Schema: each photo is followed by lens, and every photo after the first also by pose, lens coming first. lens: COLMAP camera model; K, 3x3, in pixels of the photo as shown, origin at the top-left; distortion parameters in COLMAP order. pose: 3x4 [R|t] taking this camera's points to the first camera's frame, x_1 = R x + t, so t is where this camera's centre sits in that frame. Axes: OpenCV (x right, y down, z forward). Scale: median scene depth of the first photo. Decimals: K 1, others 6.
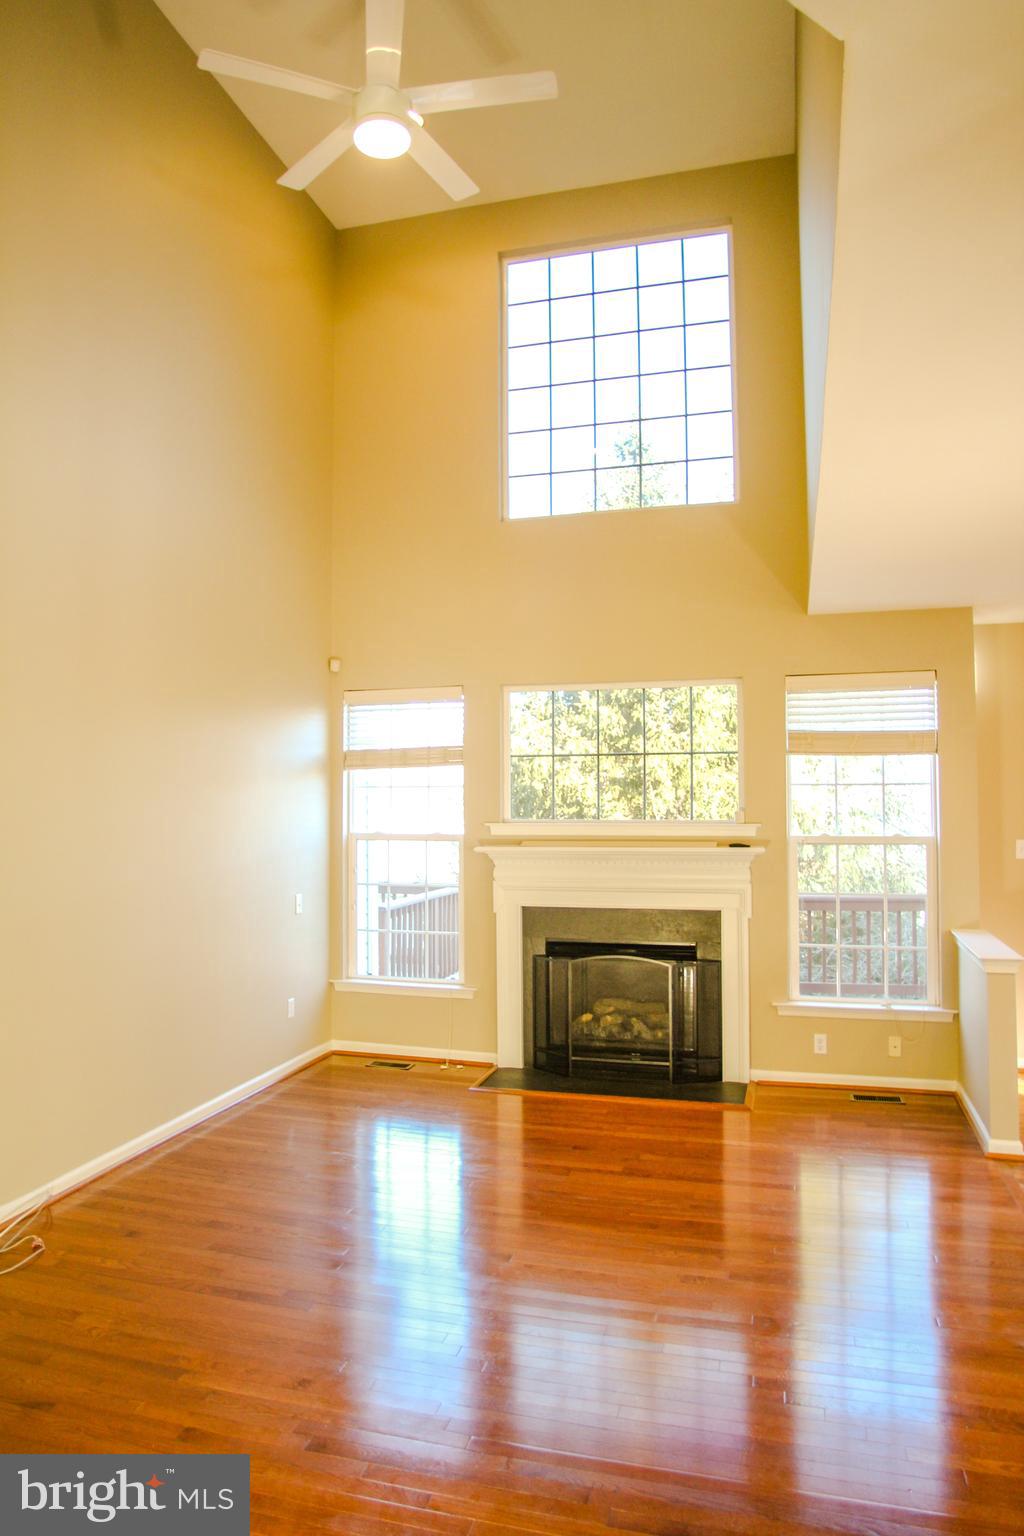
lens RADIAL K [[987.0, 0, 503.5], [0, 987.0, 741.7], [0, 0, 1]] dist [-0.076193, 0.042328]
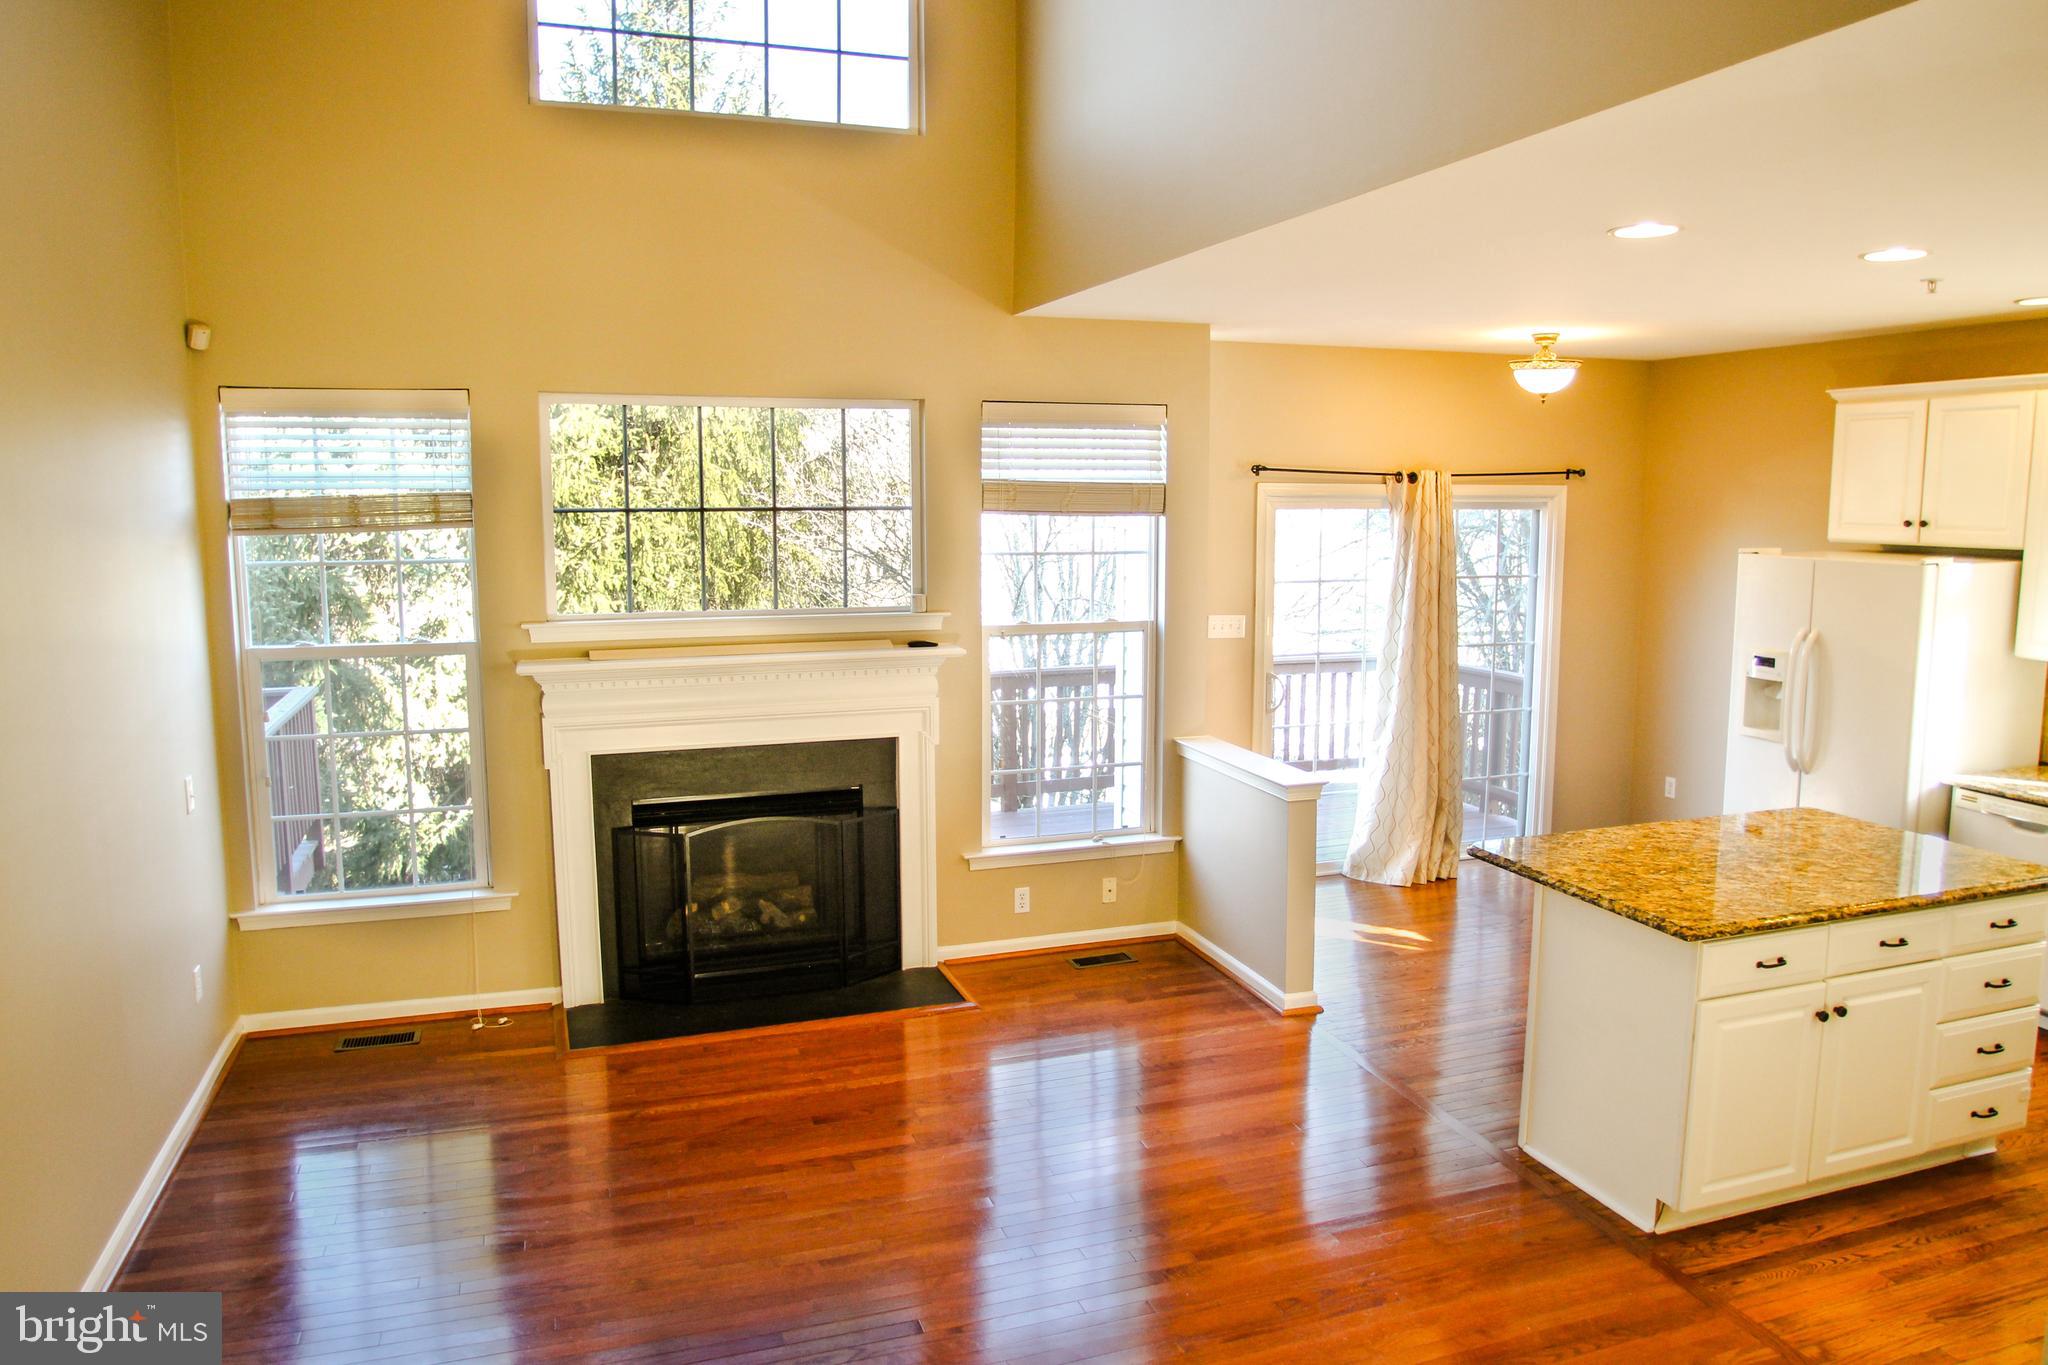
lens RADIAL K [[1316.0, 0, 1059.7], [0, 1316.0, 679.3], [0, 0, 1]] dist [-0.076193, 0.042328]
pose [[0.825385, -0.066397, 0.560652, -0.205854], [-0.030548, 0.986353, 0.161785, -0.024024], [-0.563743, -0.150662, 0.812093, 0.176646]]
